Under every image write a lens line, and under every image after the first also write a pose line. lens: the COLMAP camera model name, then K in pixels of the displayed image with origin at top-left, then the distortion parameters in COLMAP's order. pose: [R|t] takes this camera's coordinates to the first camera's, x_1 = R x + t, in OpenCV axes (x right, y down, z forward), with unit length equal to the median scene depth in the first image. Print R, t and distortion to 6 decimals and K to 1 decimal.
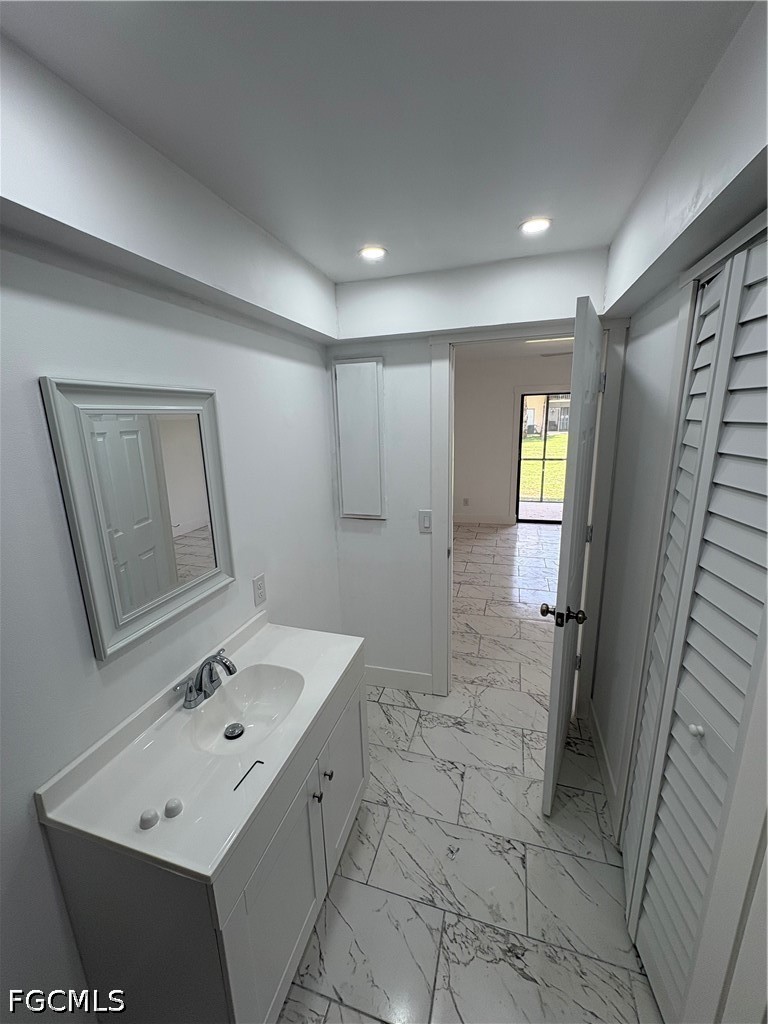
lens RADIAL K [[407.1, 0, 384.0], [0, 407.1, 512.0], [0, 0, 1]] dist [0.002046, 0.000156]
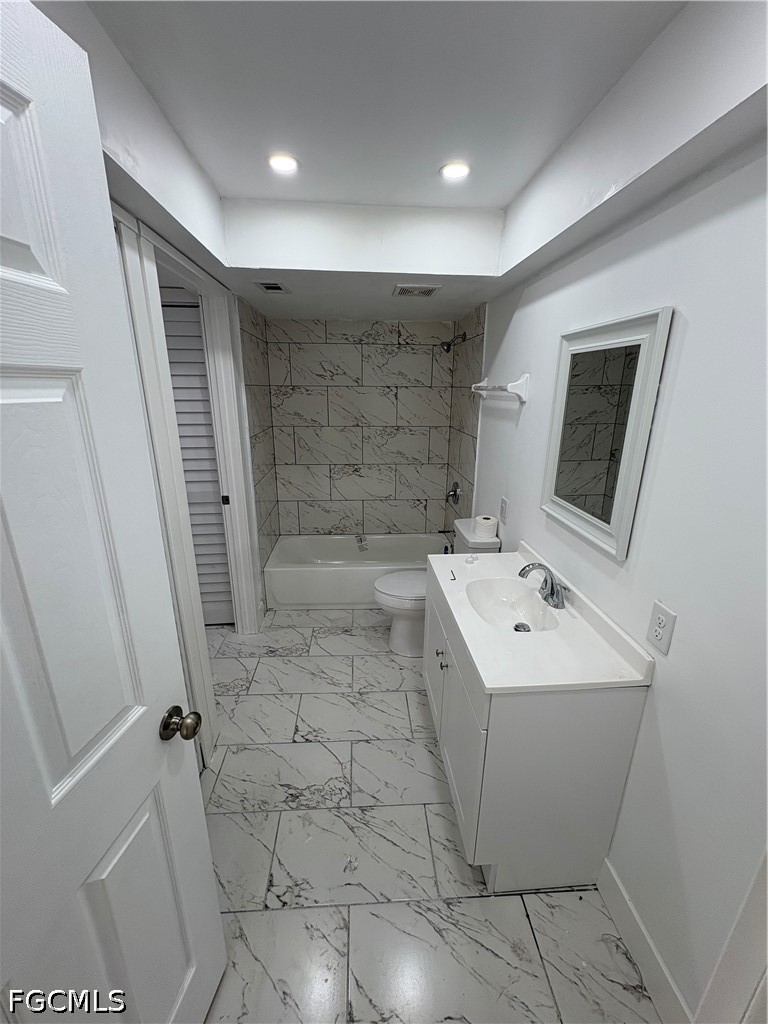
lens RADIAL K [[407.1, 0, 384.0], [0, 407.1, 512.0], [0, 0, 1]] dist [0.002046, 0.000156]
pose [[-0.934139, 0.121169, -0.335712, 0.340215], [-0.067934, 0.863049, 0.500530, -0.299554], [0.350385, 0.490371, -0.797977, 1.517777]]
